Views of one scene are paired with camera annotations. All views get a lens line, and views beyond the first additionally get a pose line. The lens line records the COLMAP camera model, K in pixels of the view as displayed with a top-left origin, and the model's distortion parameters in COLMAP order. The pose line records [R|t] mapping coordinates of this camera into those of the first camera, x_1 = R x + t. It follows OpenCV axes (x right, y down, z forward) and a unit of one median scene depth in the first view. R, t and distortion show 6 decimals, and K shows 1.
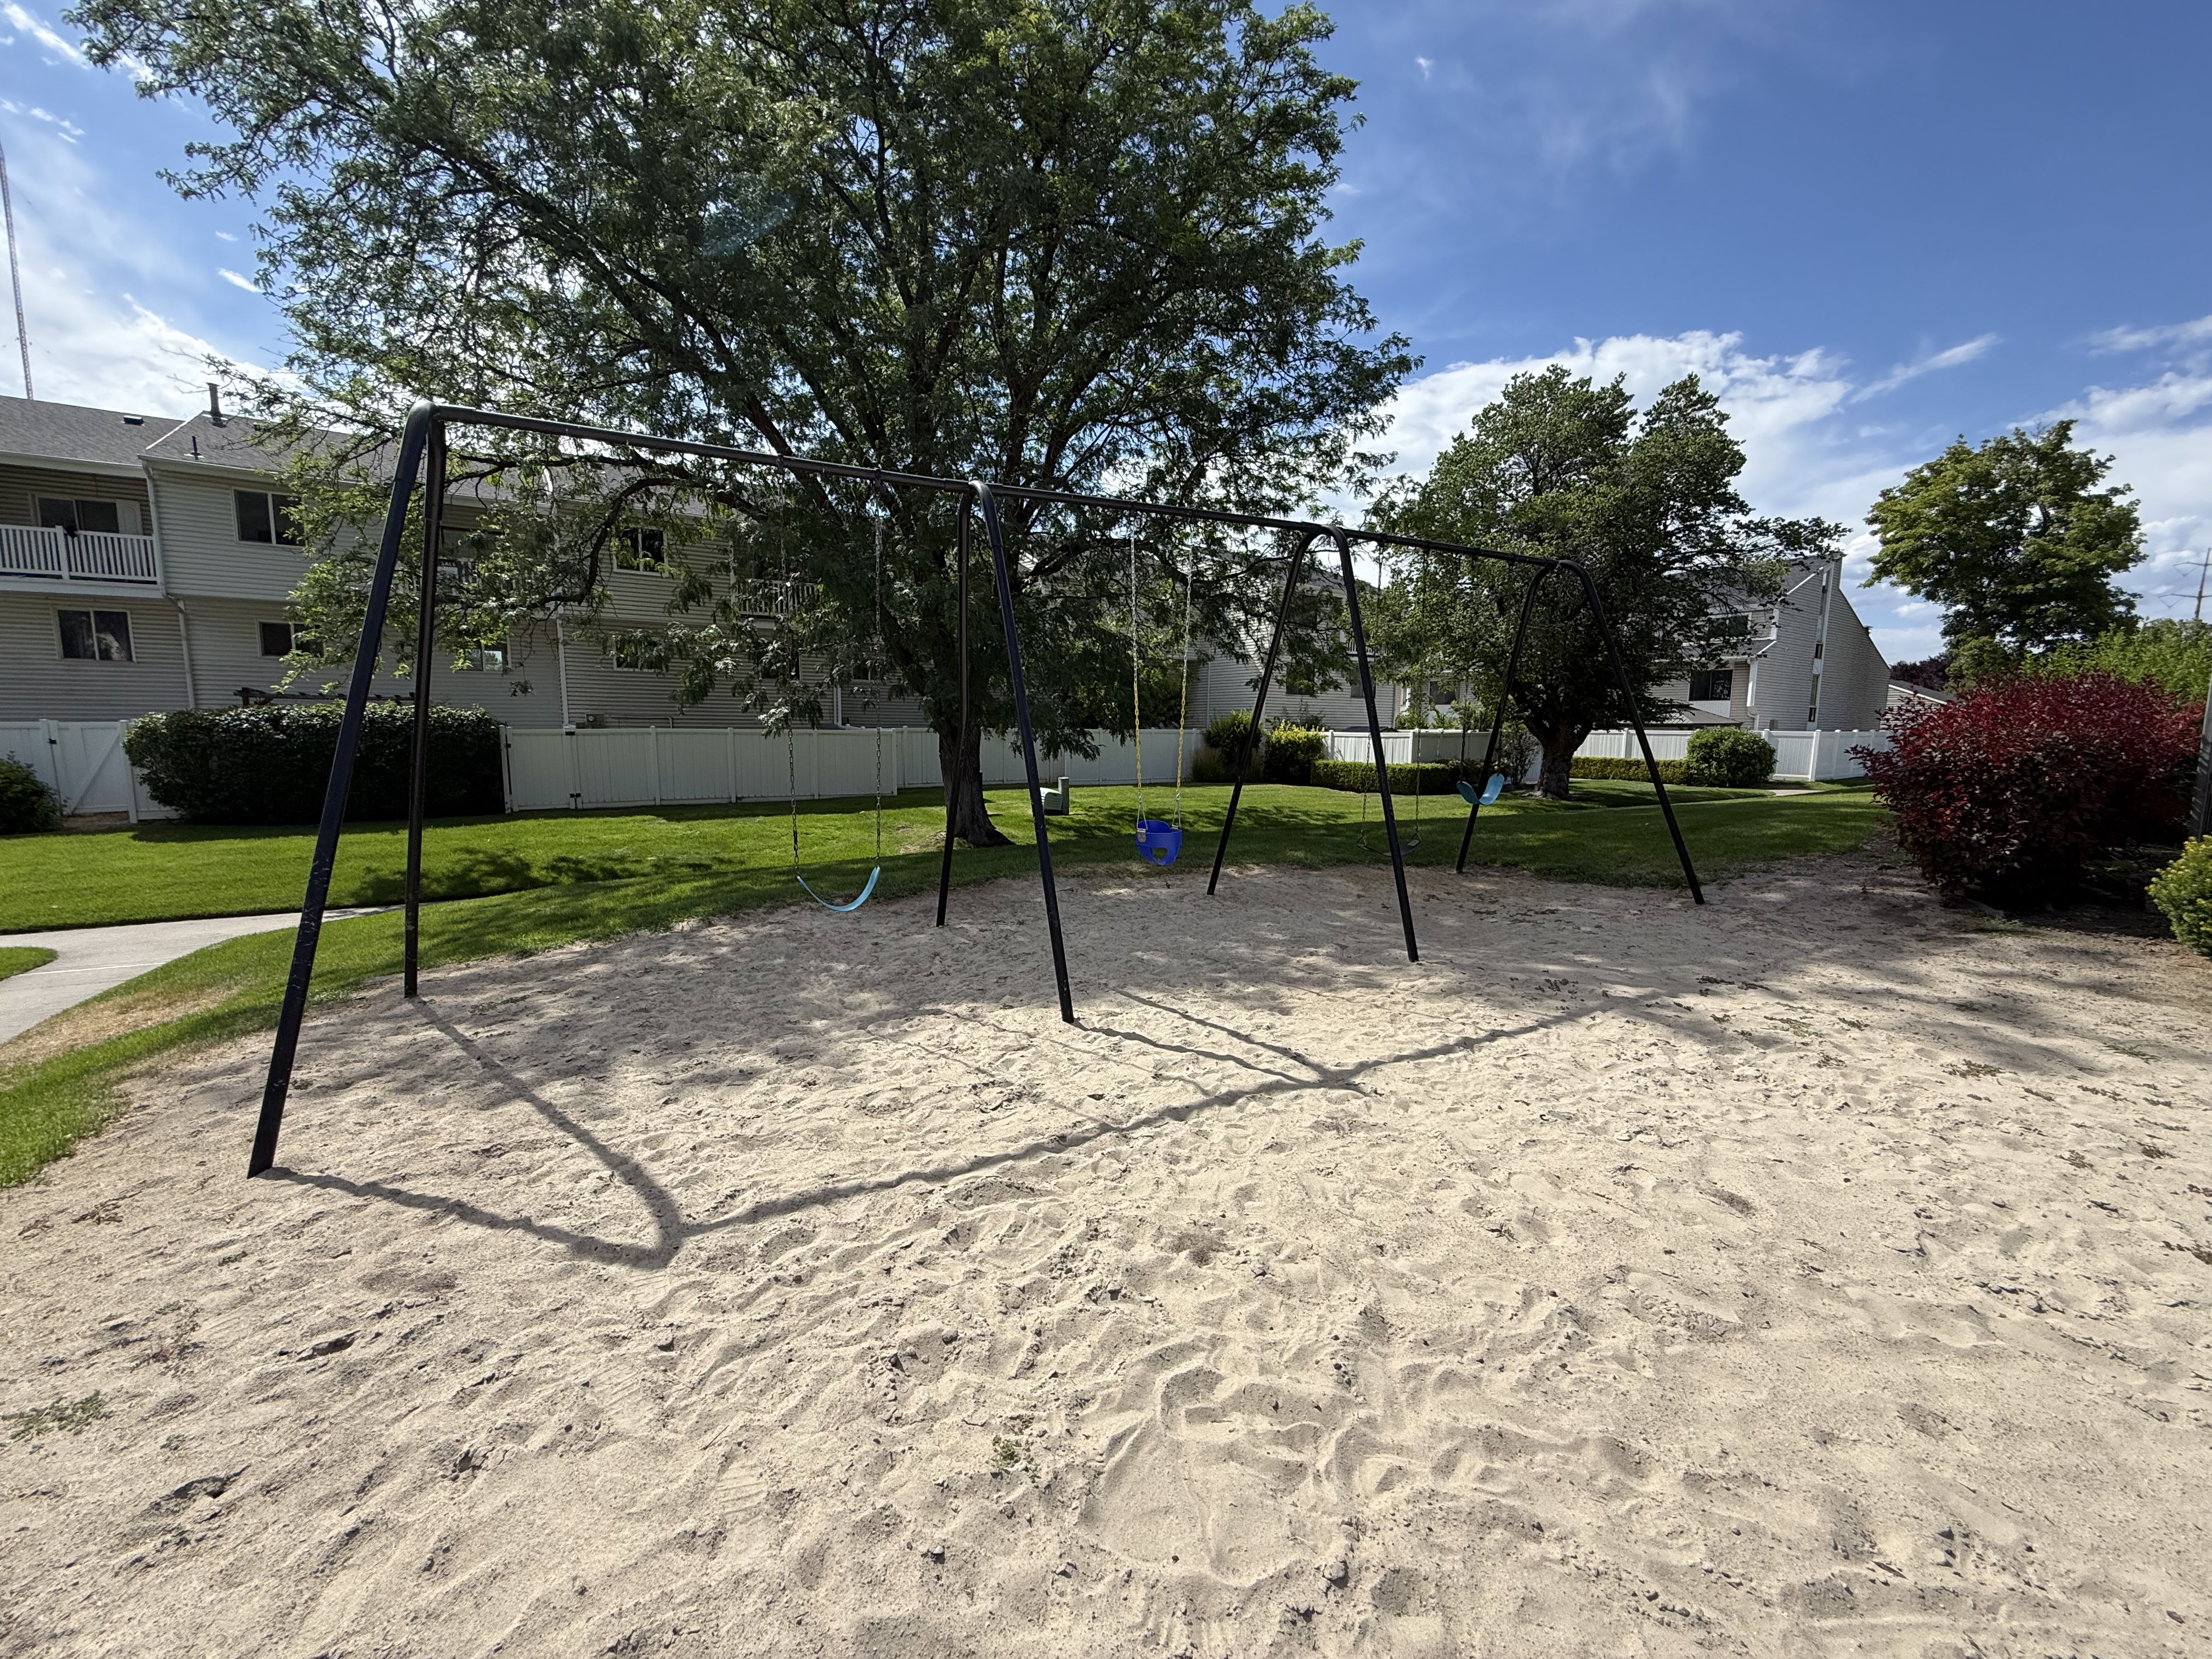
lens RADIAL K [[886.5, 0, 1105.8], [0, 886.5, 817.3], [0, 0, 1]] dist [0.002480, -0.001937]
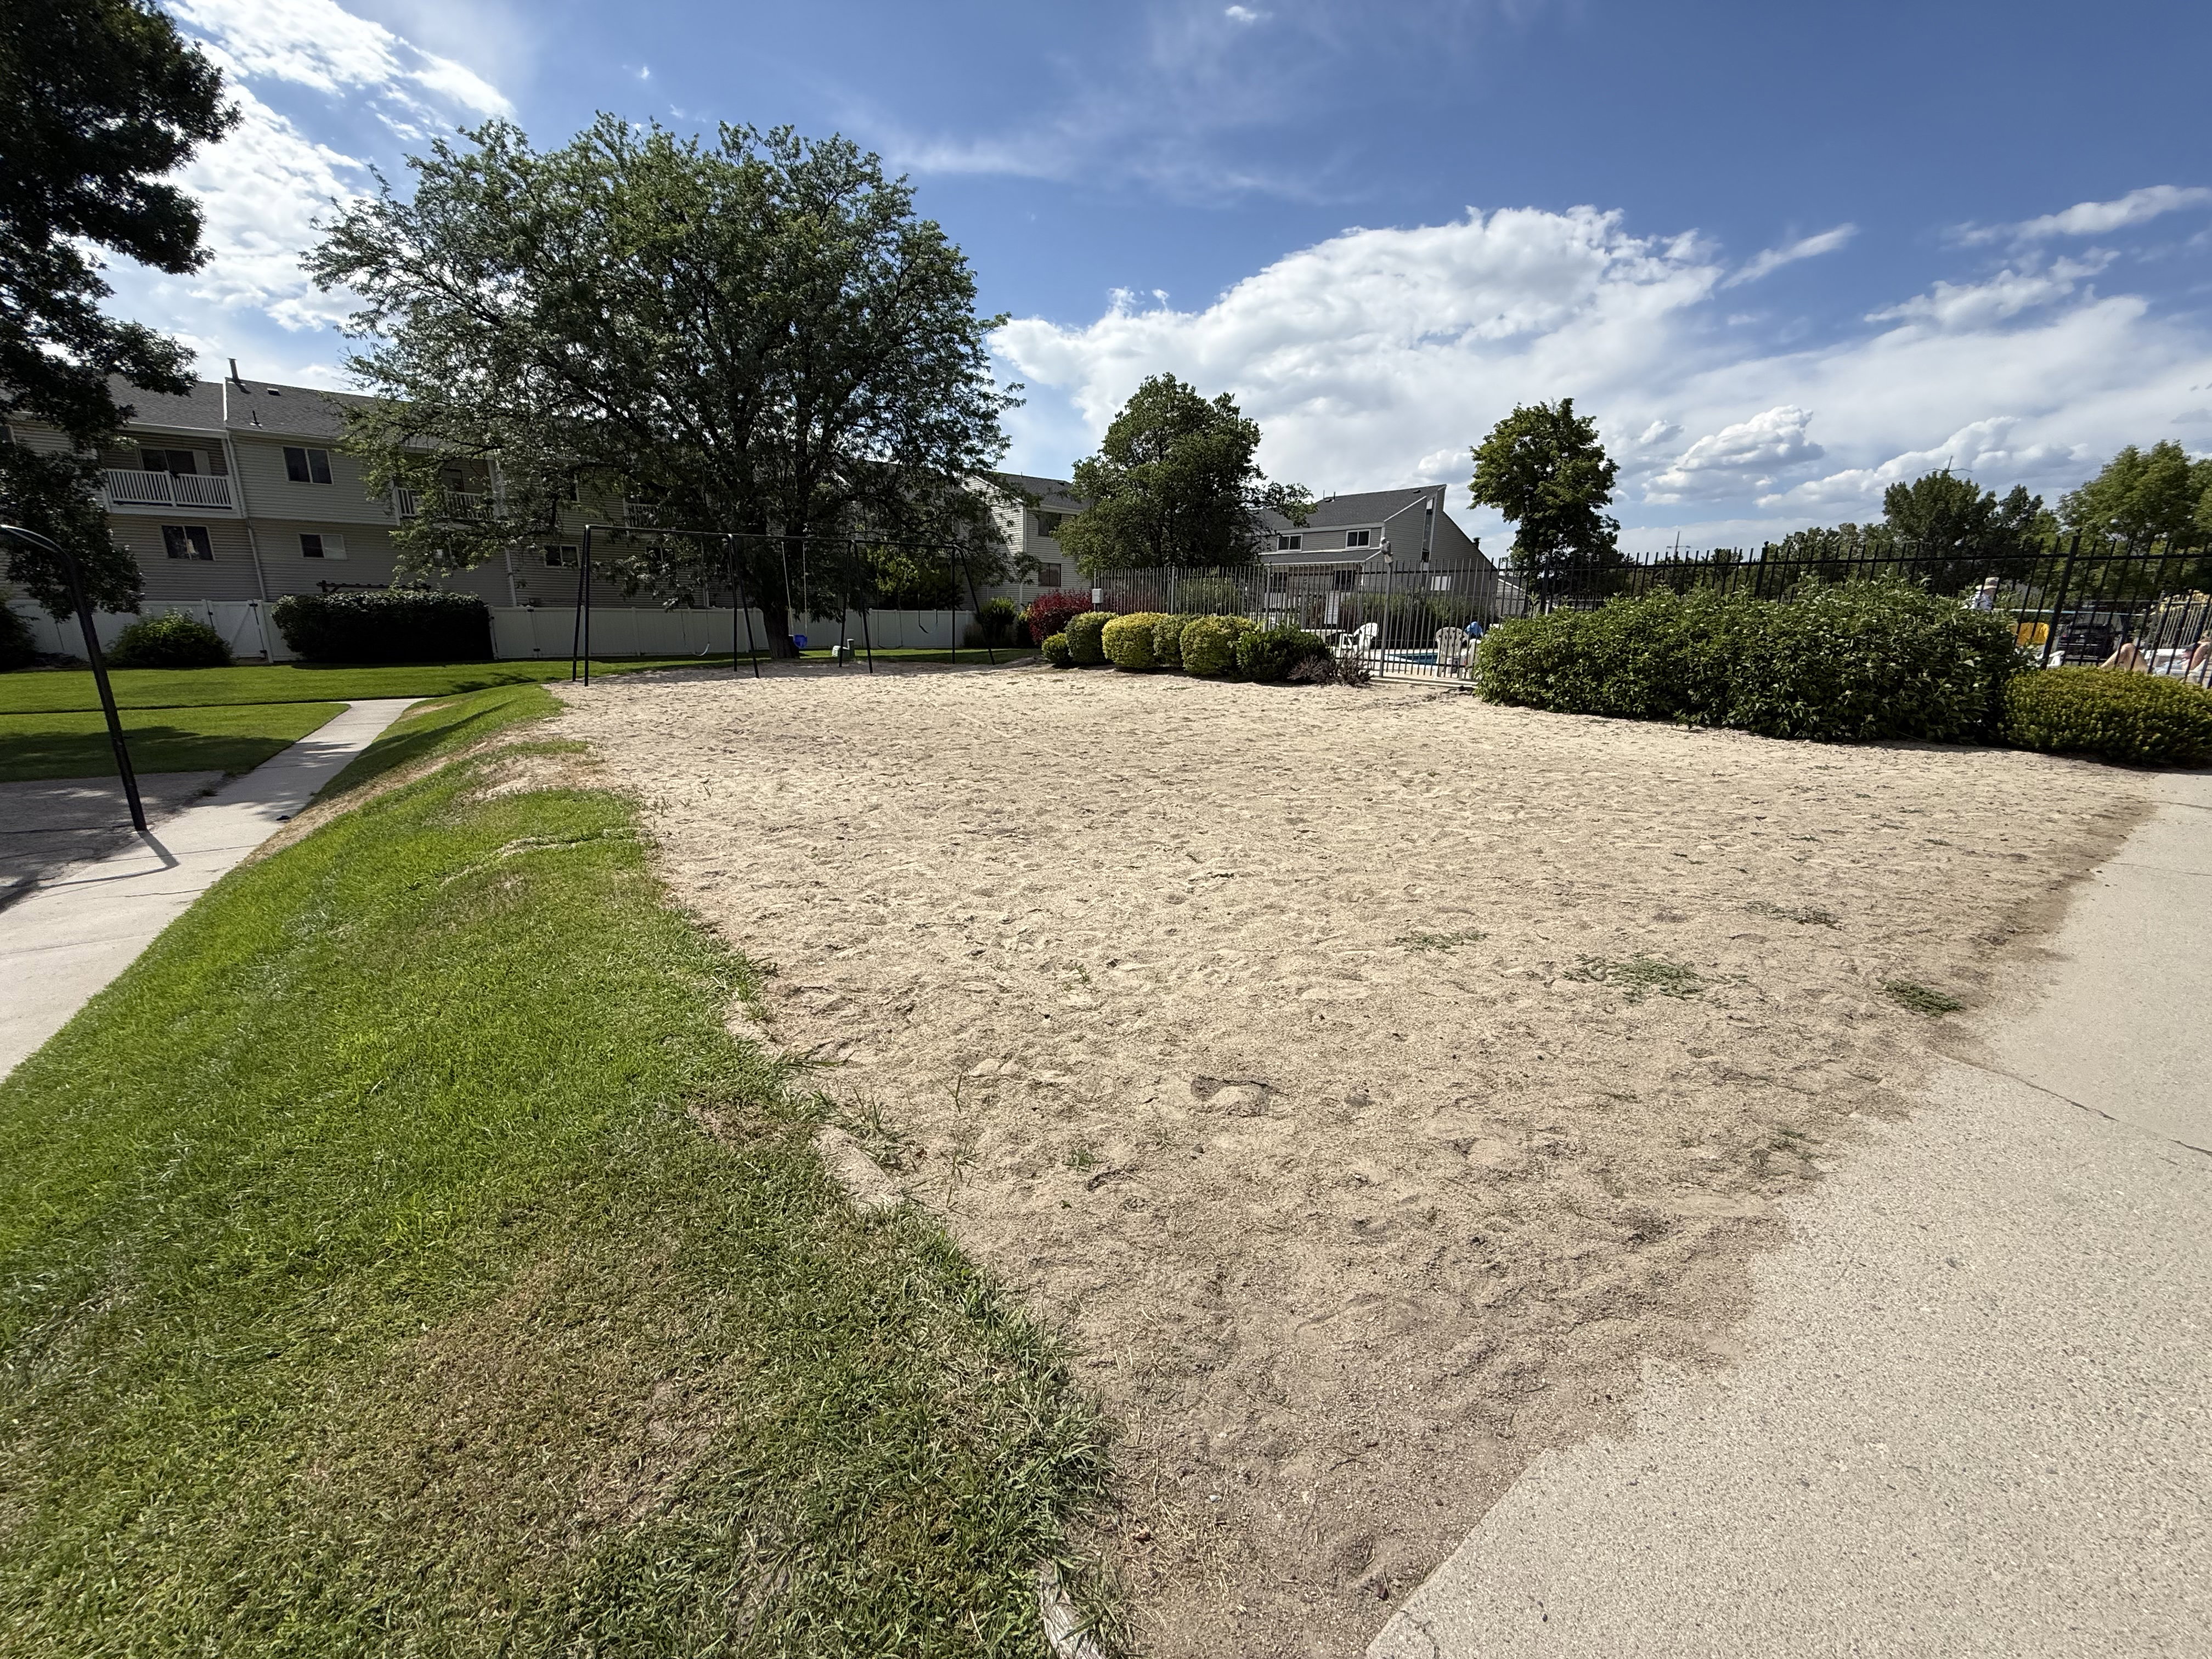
lens RADIAL K [[886.5, 0, 1097.0], [0, 886.5, 821.5], [0, 0, 1]] dist [0.002480, -0.001937]
pose [[0.994002, -0.019478, 0.107618, 1.142701], [0.004999, 0.991076, 0.133203, 0.363292], [-0.109252, -0.131866, 0.985229, -3.607330]]
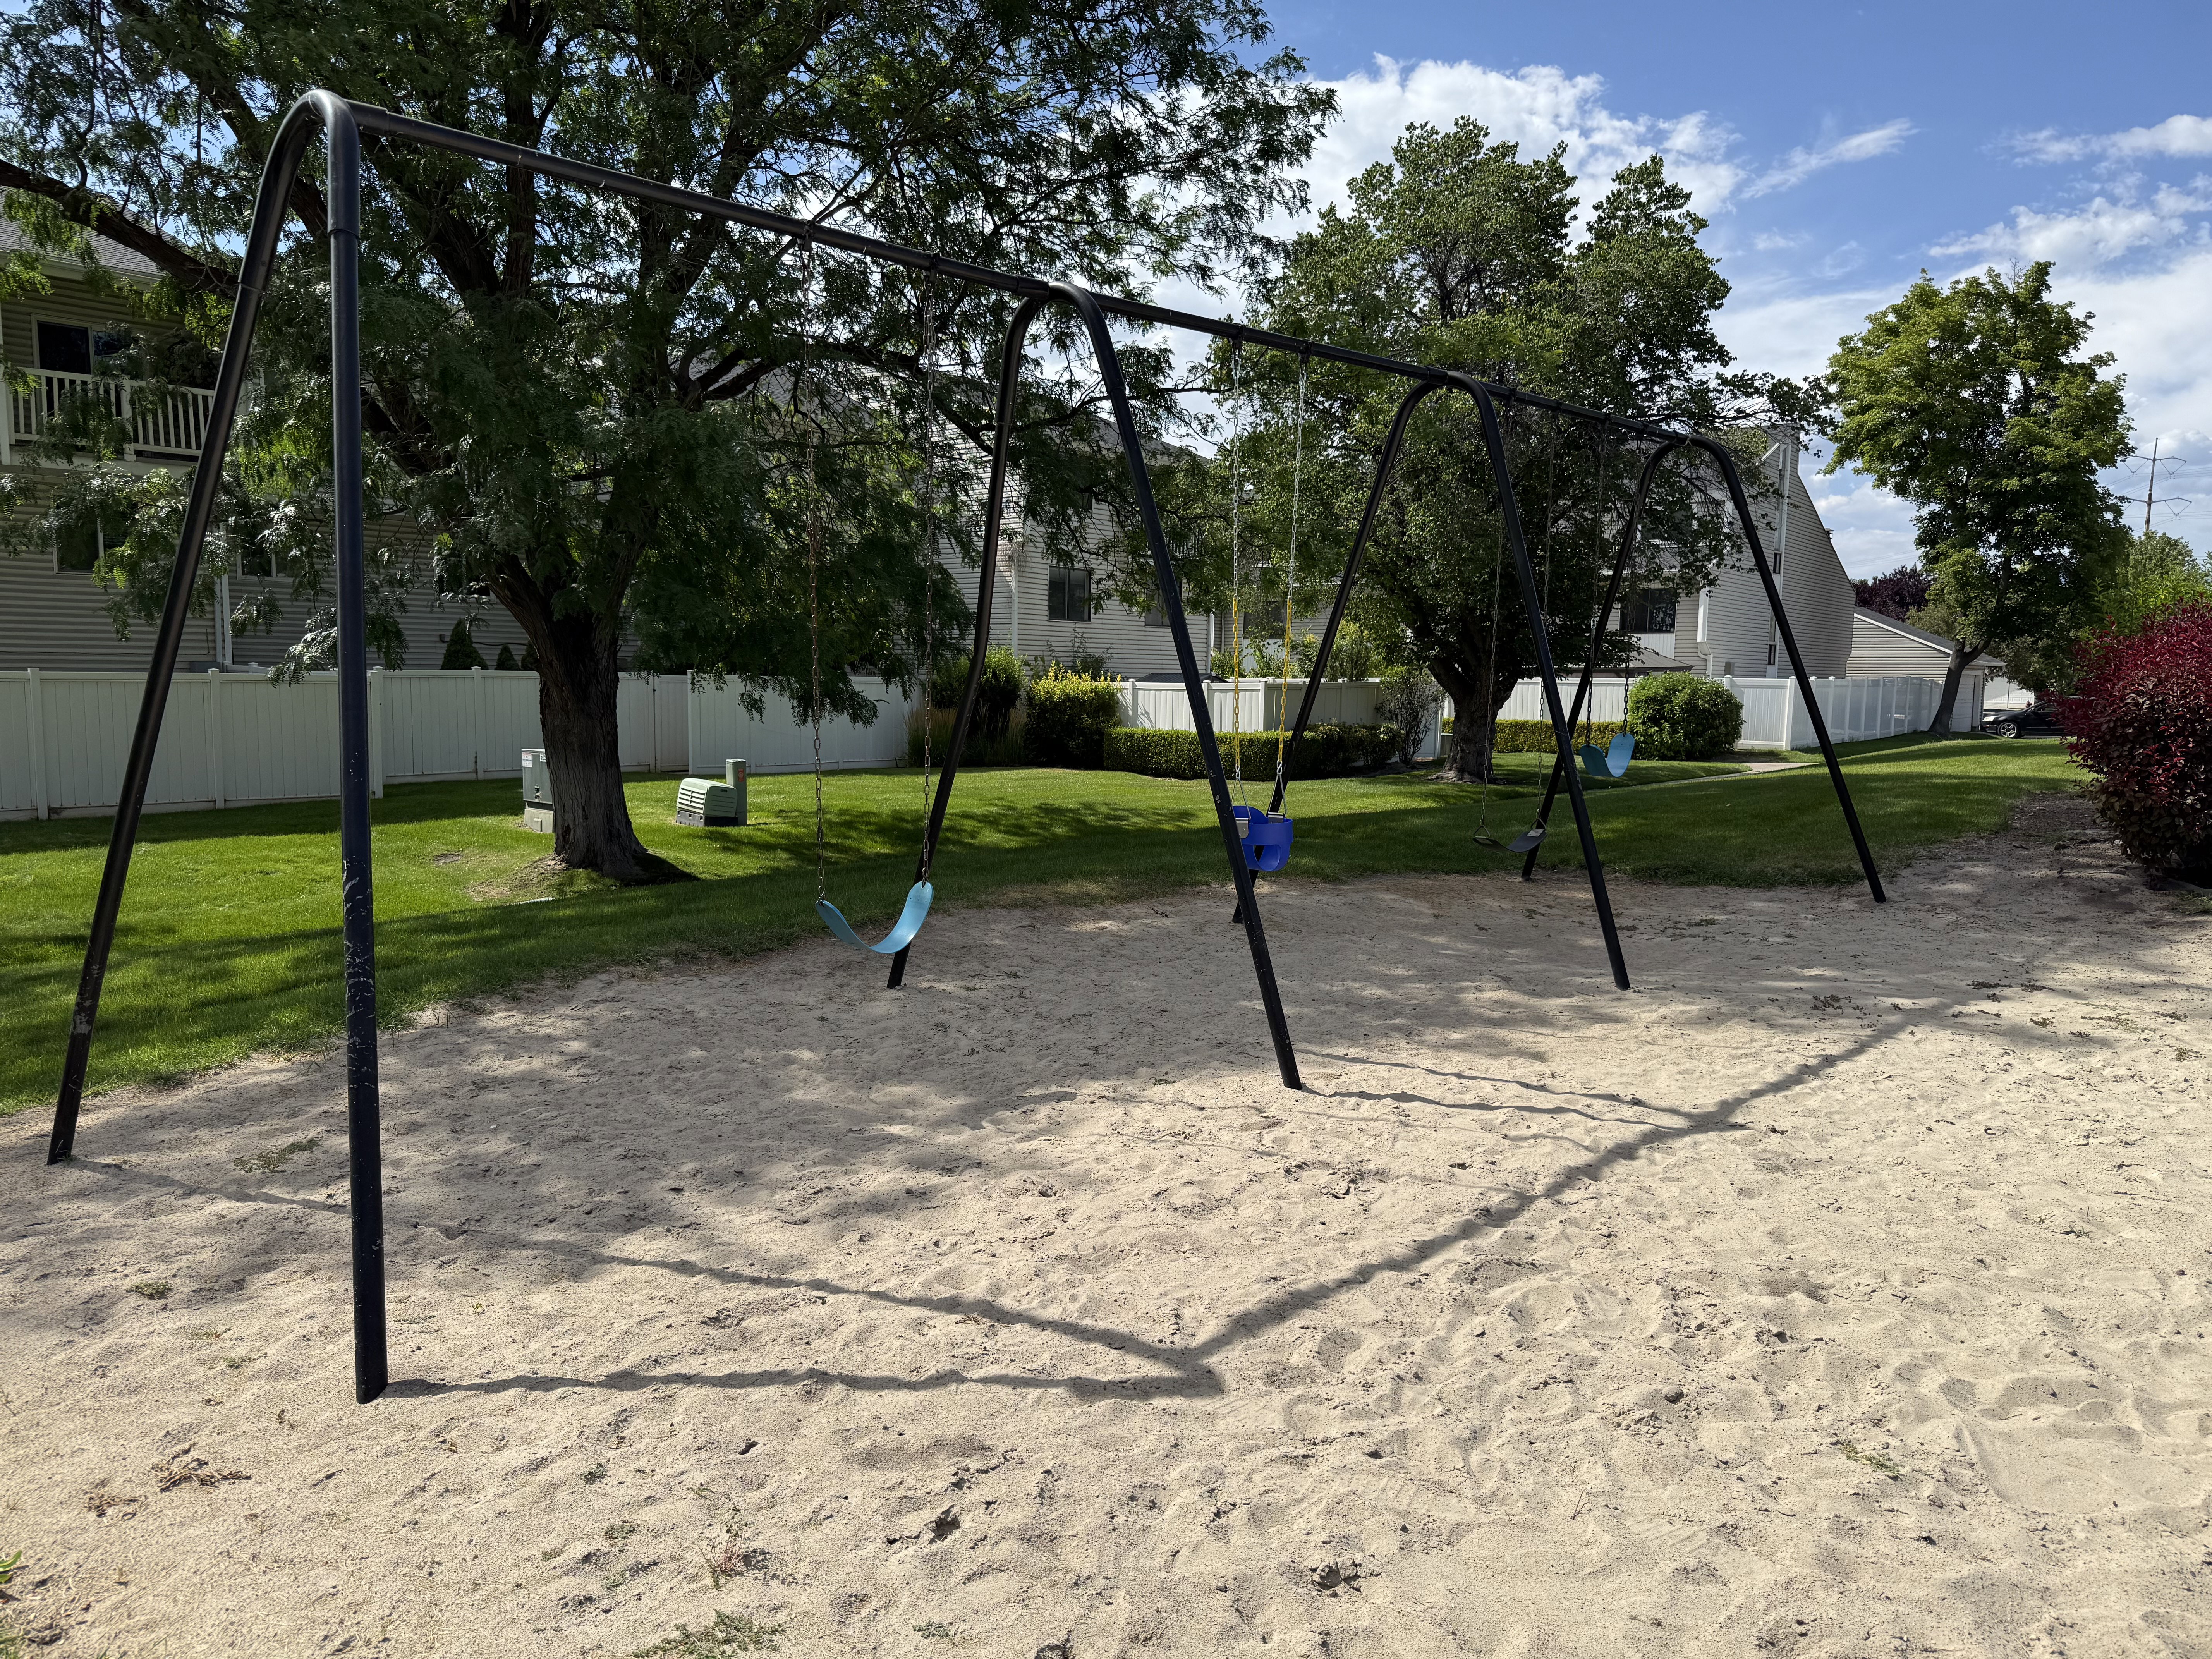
lens RADIAL K [[1571.7, 0, 1118.9], [0, 1571.7, 817.2], [0, 0, 1]] dist [0.046919, -0.061454]
pose [[0.950791, -0.025949, 0.308743, -0.648760], [0.029286, 0.999552, -0.006177, 0.029146], [-0.308445, 0.014915, 0.951125, -0.140023]]
